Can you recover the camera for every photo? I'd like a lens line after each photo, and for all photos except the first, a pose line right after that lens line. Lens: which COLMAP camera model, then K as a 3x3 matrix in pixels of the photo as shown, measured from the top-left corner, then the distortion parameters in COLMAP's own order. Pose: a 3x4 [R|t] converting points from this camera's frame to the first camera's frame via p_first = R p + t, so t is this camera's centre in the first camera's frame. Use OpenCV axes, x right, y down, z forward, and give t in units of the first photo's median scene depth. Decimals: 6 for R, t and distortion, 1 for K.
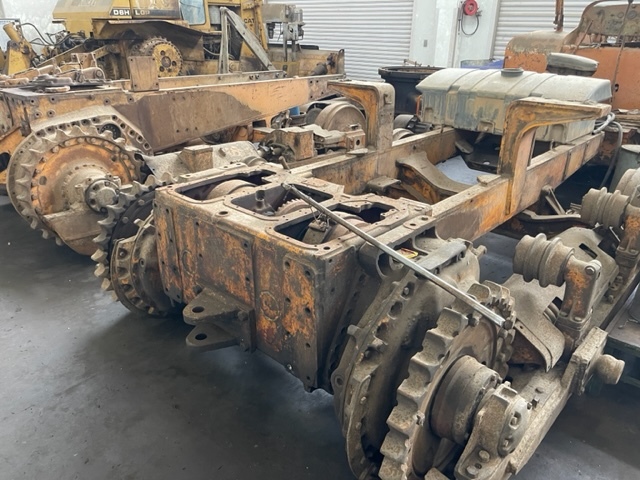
lens RADIAL K [[495.4, 0, 320.7], [0, 495.4, 239.2], [0, 0, 1]] dist [-0.001162, -0.003155]
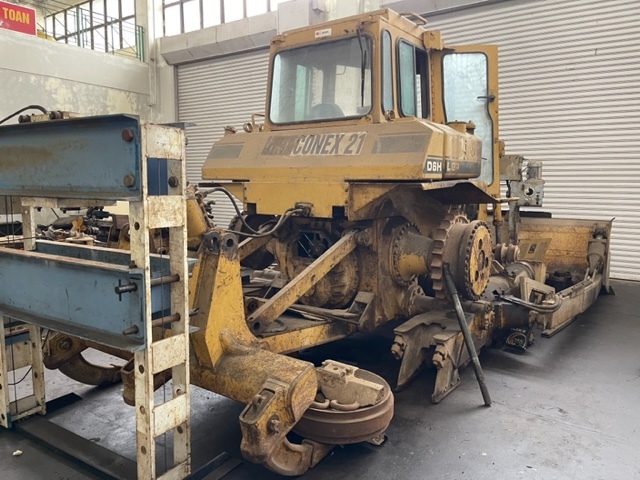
lens RADIAL K [[495.4, 0, 320.0], [0, 495.4, 240.1], [0, 0, 1]] dist [-0.001162, -0.003155]
pose [[0.987991, -0.034004, 0.150723, -0.568890], [0.075600, 0.957130, -0.279620, -0.264557], [-0.134753, 0.287657, 0.948206, 0.580784]]
